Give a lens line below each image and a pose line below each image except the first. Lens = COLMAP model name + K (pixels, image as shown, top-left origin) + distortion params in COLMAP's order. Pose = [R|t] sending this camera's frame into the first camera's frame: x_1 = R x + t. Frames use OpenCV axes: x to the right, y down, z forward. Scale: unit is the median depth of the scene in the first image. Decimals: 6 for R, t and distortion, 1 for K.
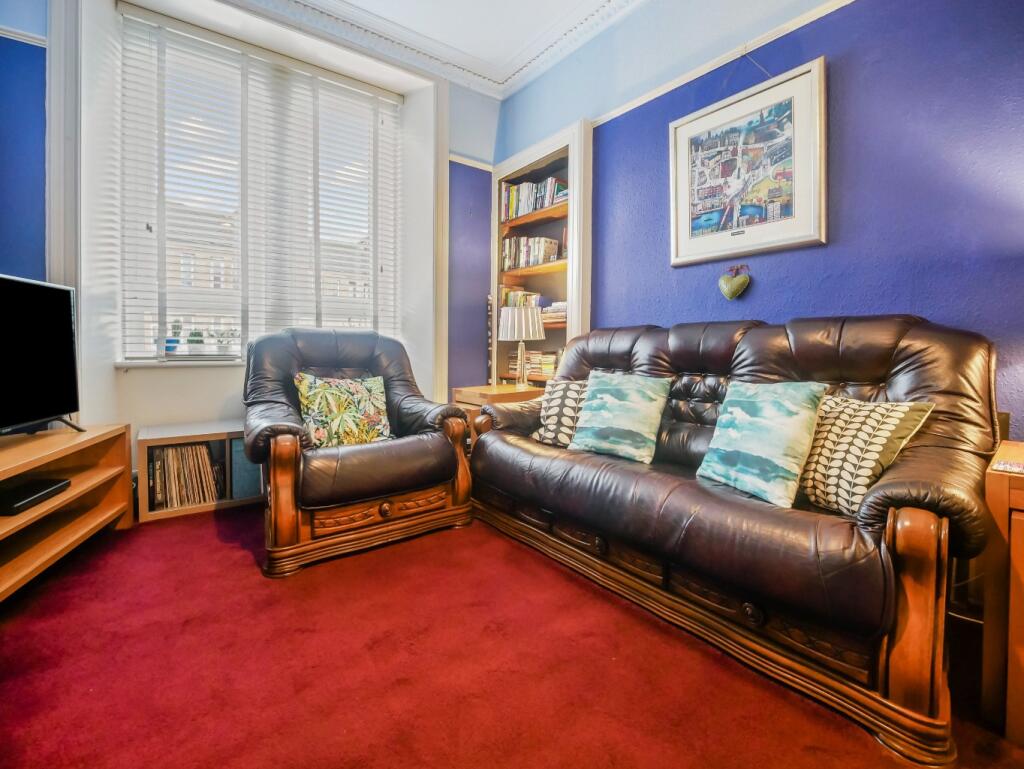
lens RADIAL K [[468.6, 0, 508.4], [0, 468.6, 341.2], [0, 0, 1]] dist [-0.001729, 0.000210]
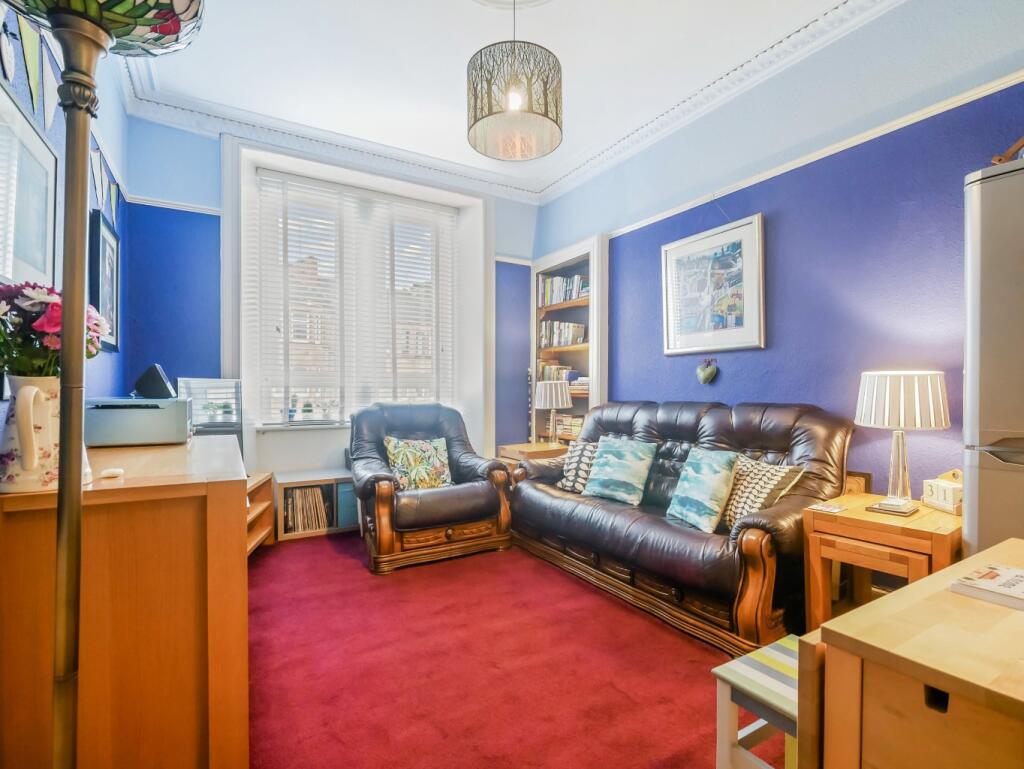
lens RADIAL K [[492.1, 0, 517.4], [0, 492.1, 397.7], [0, 0, 1]] dist [-0.000501, -0.000363]
pose [[0.995527, -0.001060, -0.094471, 0.079893], [0.003311, 0.999714, 0.023677, -0.085101], [0.094419, -0.023884, 0.995246, -0.434072]]
